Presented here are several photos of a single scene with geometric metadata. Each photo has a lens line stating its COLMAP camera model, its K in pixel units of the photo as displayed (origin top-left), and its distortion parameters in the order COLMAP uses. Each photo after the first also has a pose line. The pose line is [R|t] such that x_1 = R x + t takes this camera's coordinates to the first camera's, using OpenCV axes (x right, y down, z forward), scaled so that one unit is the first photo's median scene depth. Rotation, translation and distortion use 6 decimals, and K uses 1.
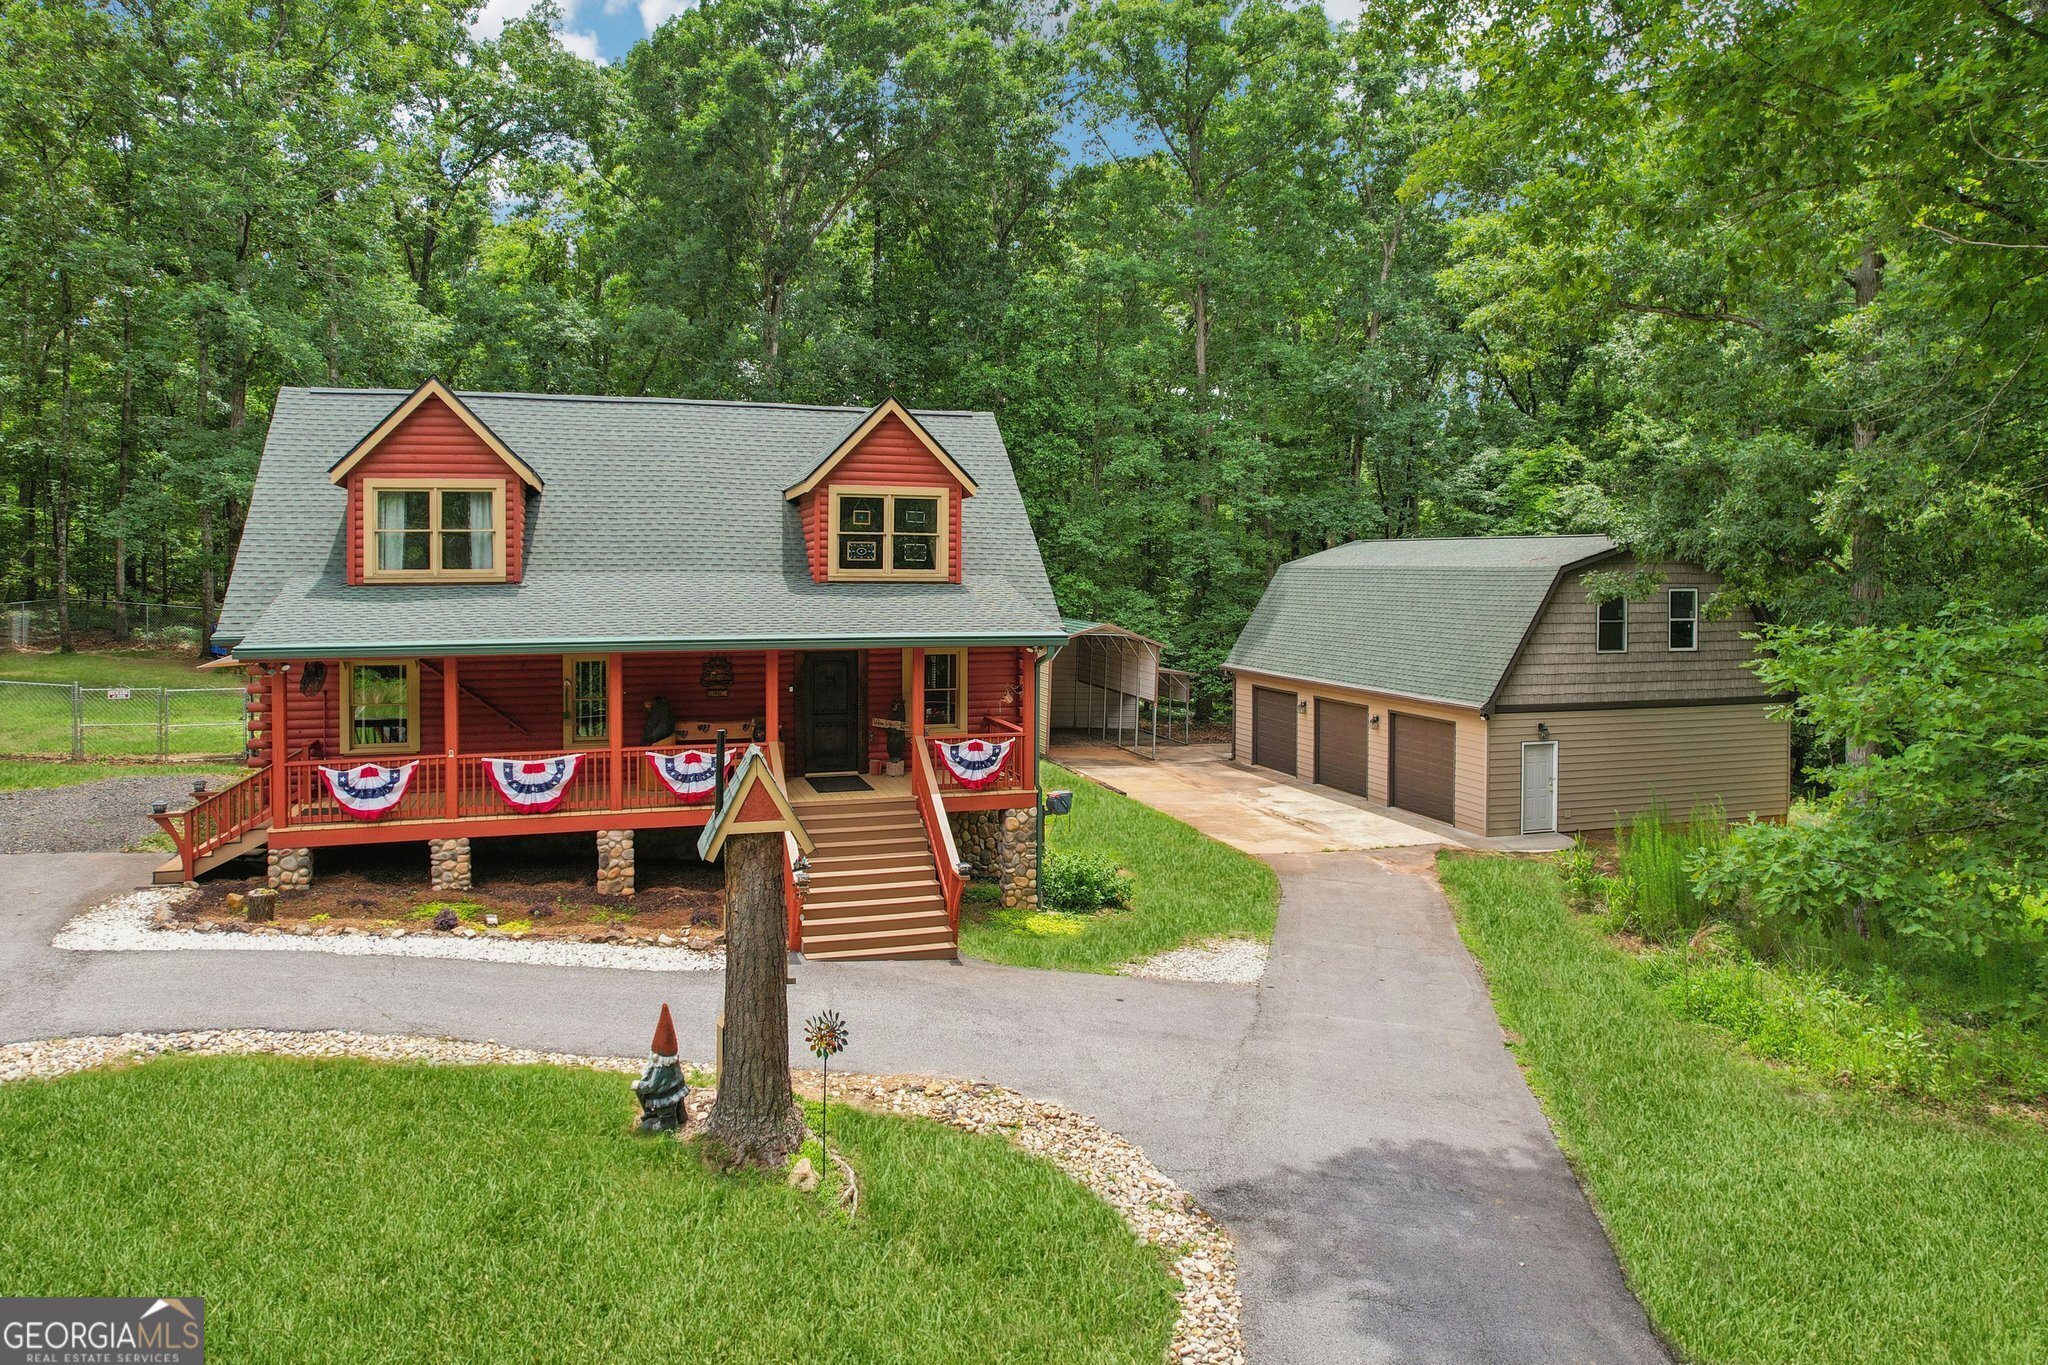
lens RADIAL K [[1380.3, 0, 988.8], [0, 1380.3, 597.8], [0, 0, 1]] dist [-0.031419, 0.001528]
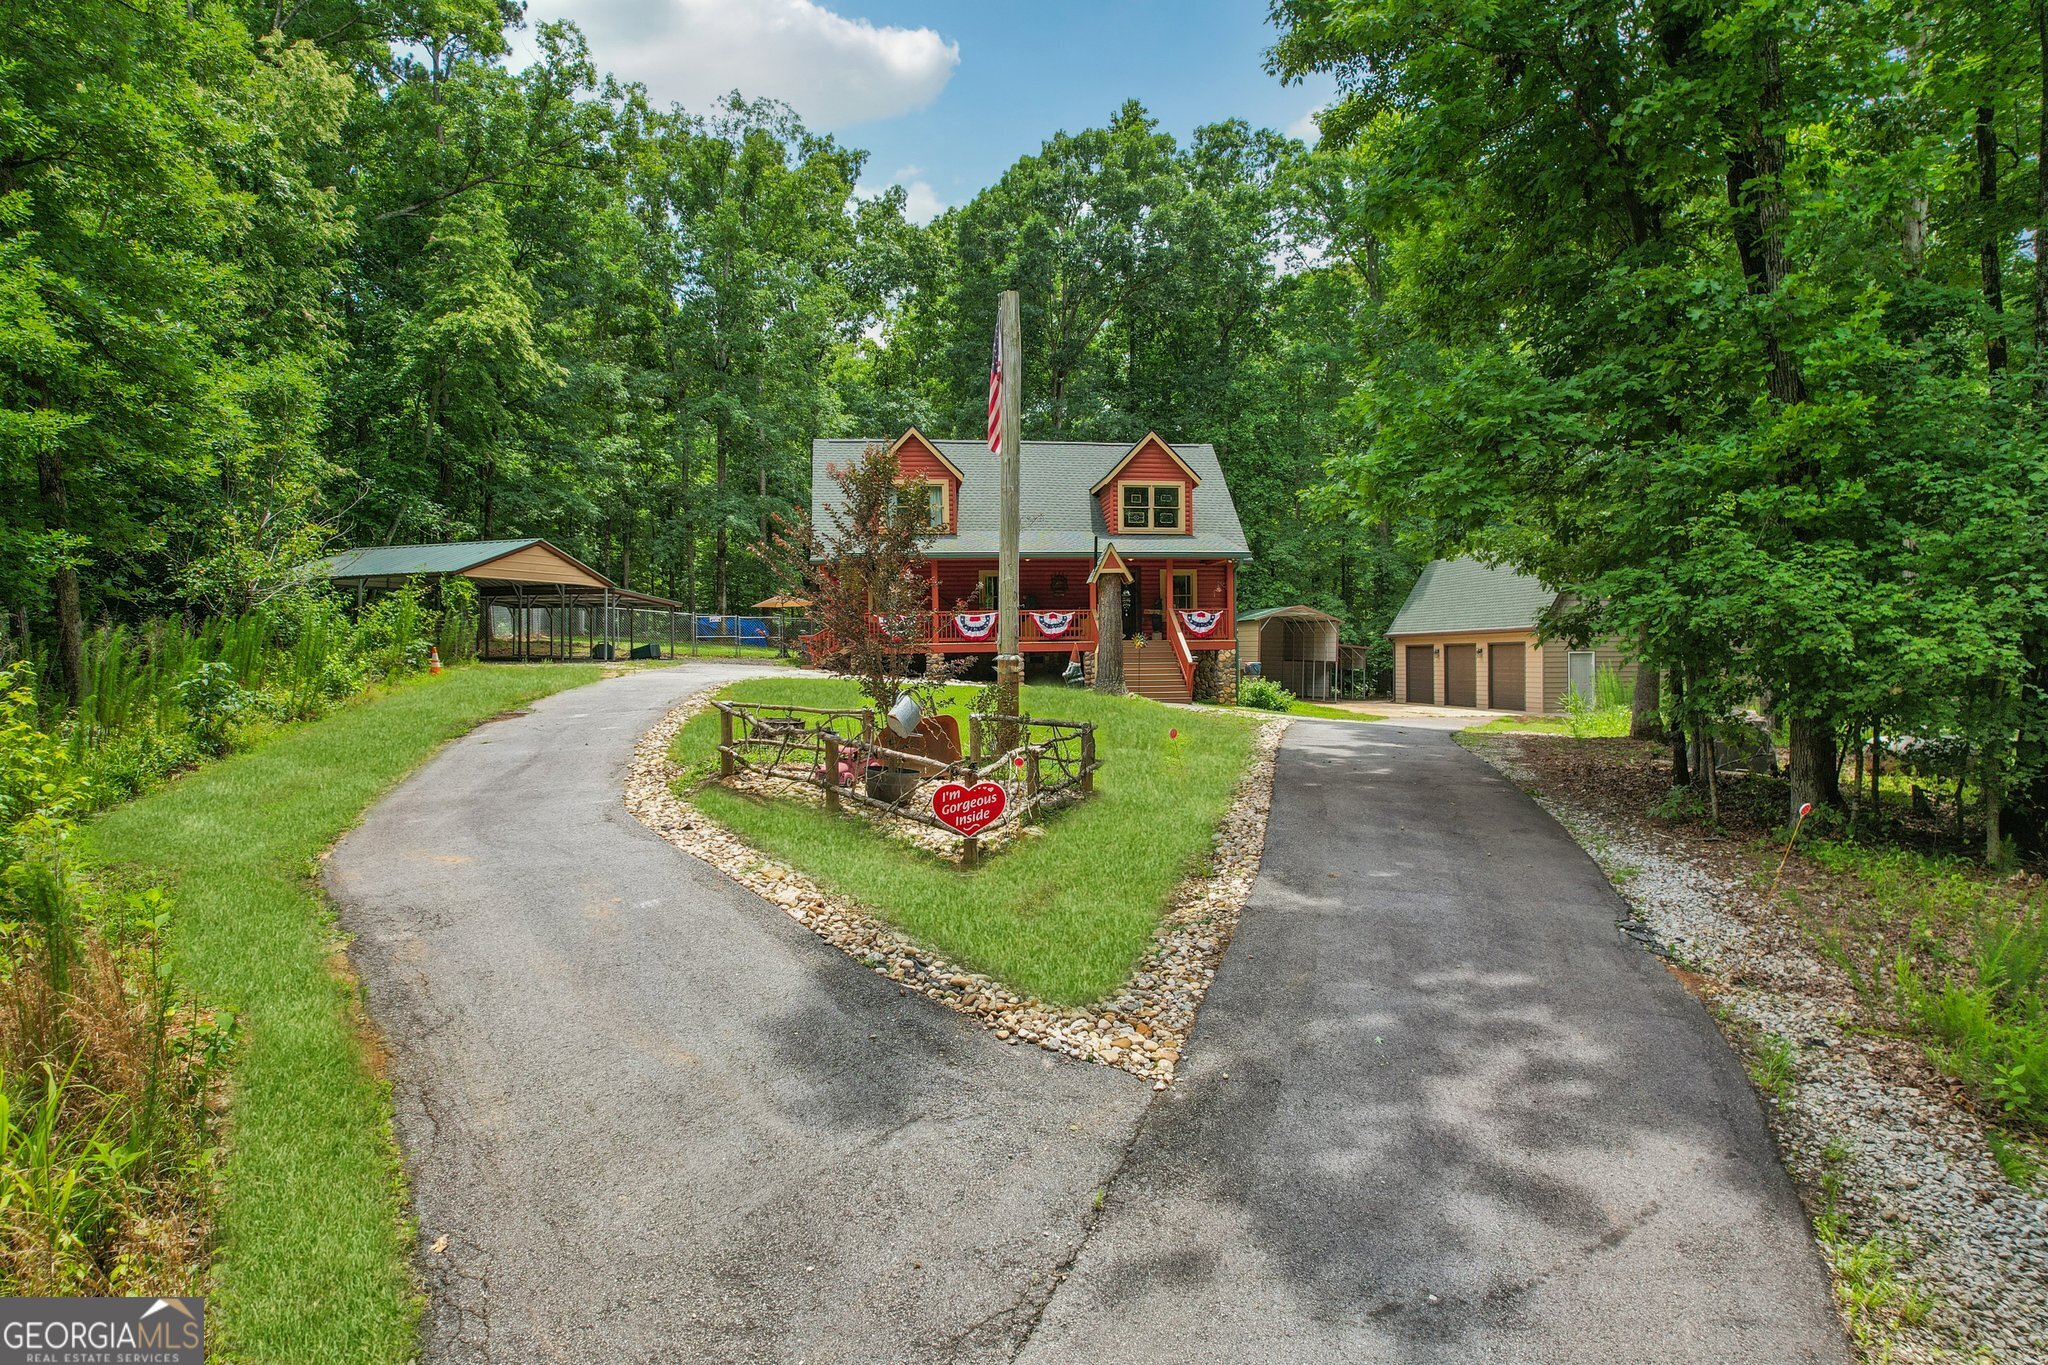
lens RADIAL K [[1319.7, 0, 1024.0], [0, 1319.7, 682.5], [0, 0, 1]] dist [-0.031830, -0.034075]
pose [[0.987986, -0.013659, -0.153935, 0.019186], [0.013696, 0.999906, -0.000818, 0.141922], [0.153932, -0.001300, 0.988081, -0.562782]]
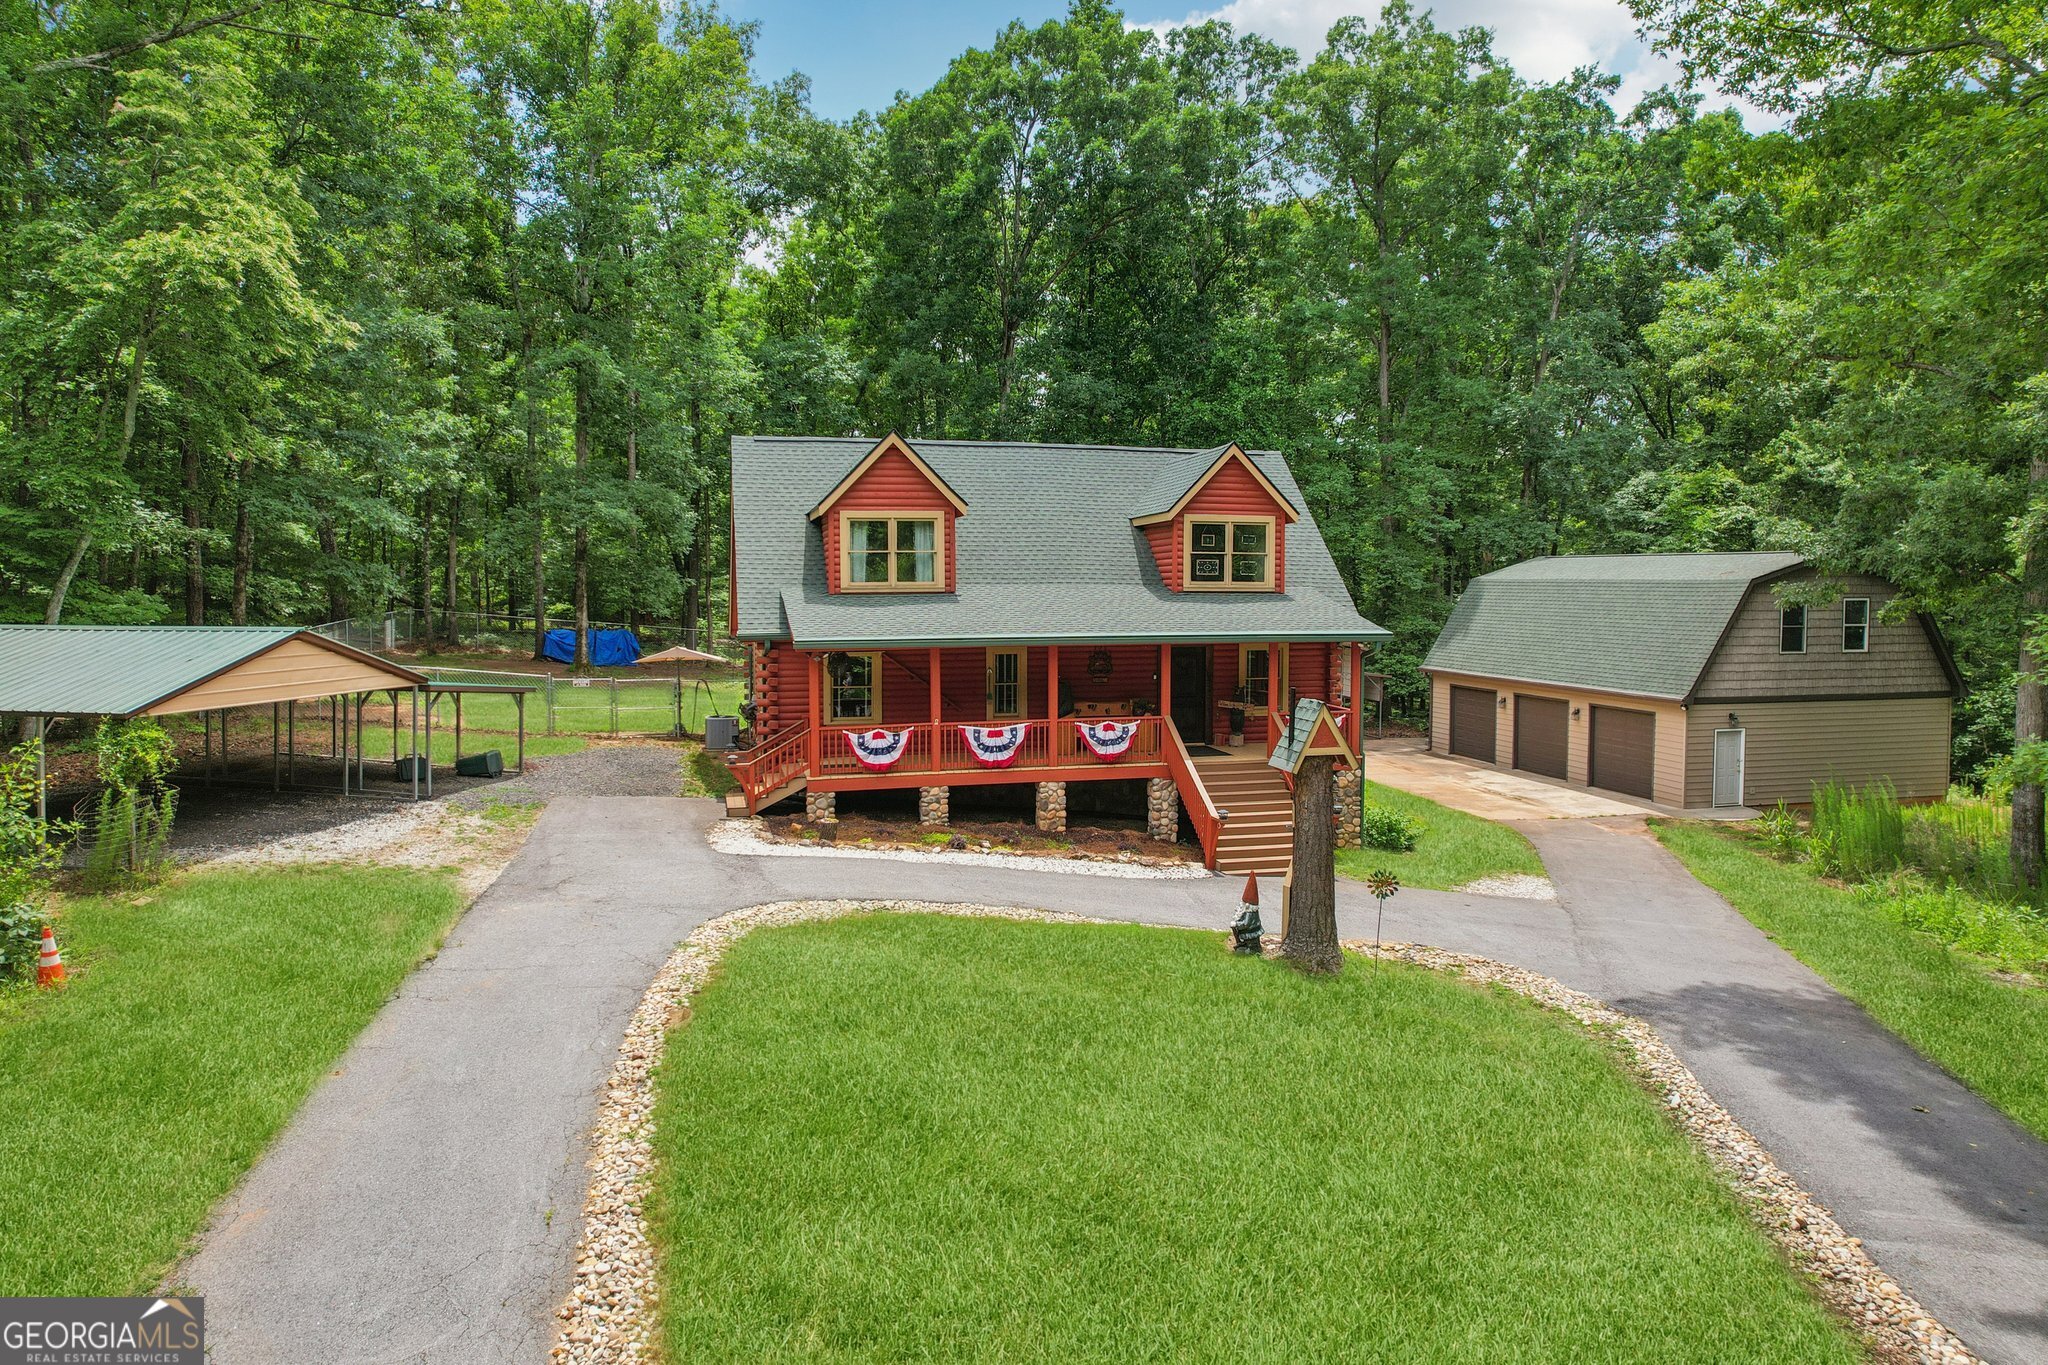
lens RADIAL K [[1343.5, 0, 1018.4], [0, 1343.5, 653.4], [0, 0, 1]] dist [-0.032123, 0.004499]
pose [[0.998687, 0.001322, -0.051220, -0.158628], [0.000252, 0.999528, 0.030712, 0.005478], [0.051236, -0.030685, 0.998215, -0.177476]]
